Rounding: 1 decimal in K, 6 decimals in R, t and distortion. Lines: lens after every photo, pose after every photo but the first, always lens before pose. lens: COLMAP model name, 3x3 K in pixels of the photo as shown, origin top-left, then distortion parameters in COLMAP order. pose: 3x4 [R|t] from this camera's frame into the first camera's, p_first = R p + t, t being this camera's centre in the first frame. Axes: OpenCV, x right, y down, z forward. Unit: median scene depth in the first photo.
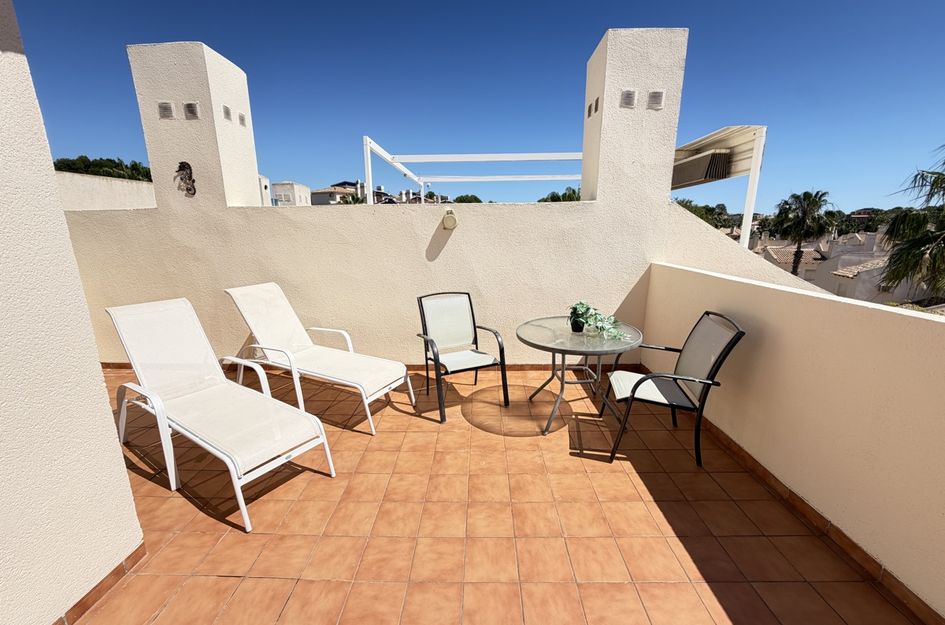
lens RADIAL K [[377.6, 0, 471.5], [0, 377.6, 313.2], [0, 0, 1]] dist [0.003687, -0.000641]
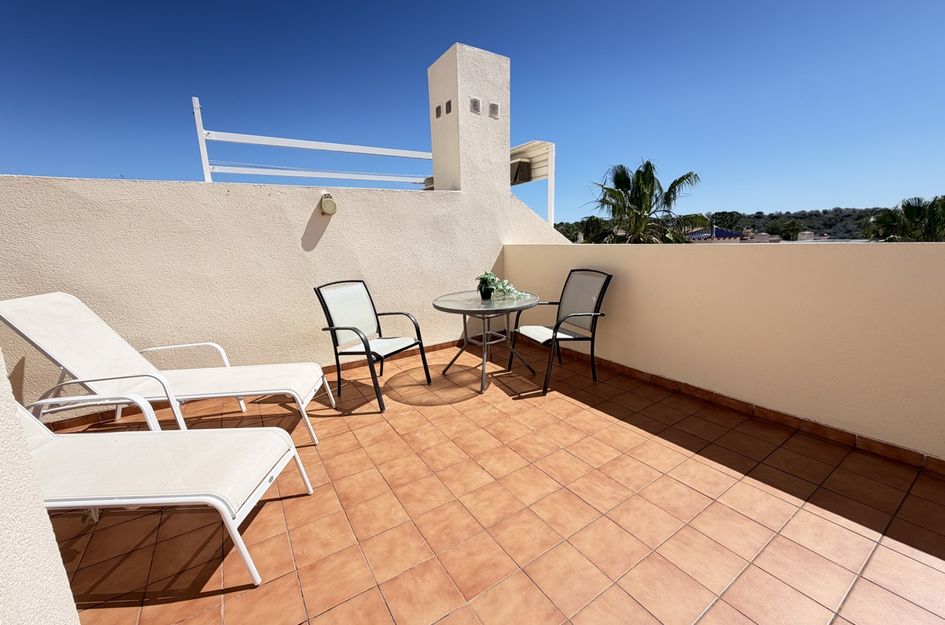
lens RADIAL K [[377.6, 0, 472.3], [0, 377.6, 312.5], [0, 0, 1]] dist [0.003687, -0.000641]
pose [[0.825246, -0.129887, 0.549634, -0.414651], [0.151042, 0.988504, 0.006817, 0.080726], [-0.544201, 0.077392, 0.835378, 0.085005]]
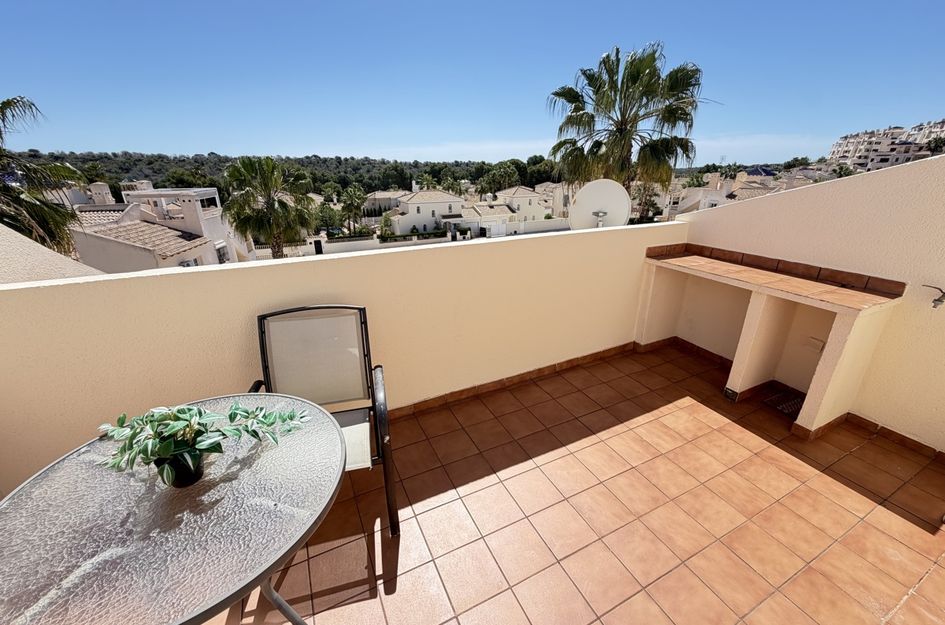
lens RADIAL K [[377.6, 0, 473.9], [0, 377.6, 316.4], [0, 0, 1]] dist [0.003687, -0.000641]
pose [[-0.464907, -0.316389, 0.826897, -0.146188], [0.206723, 0.869360, 0.448863, -0.233468], [-0.860887, 0.379618, -0.338767, 0.874211]]
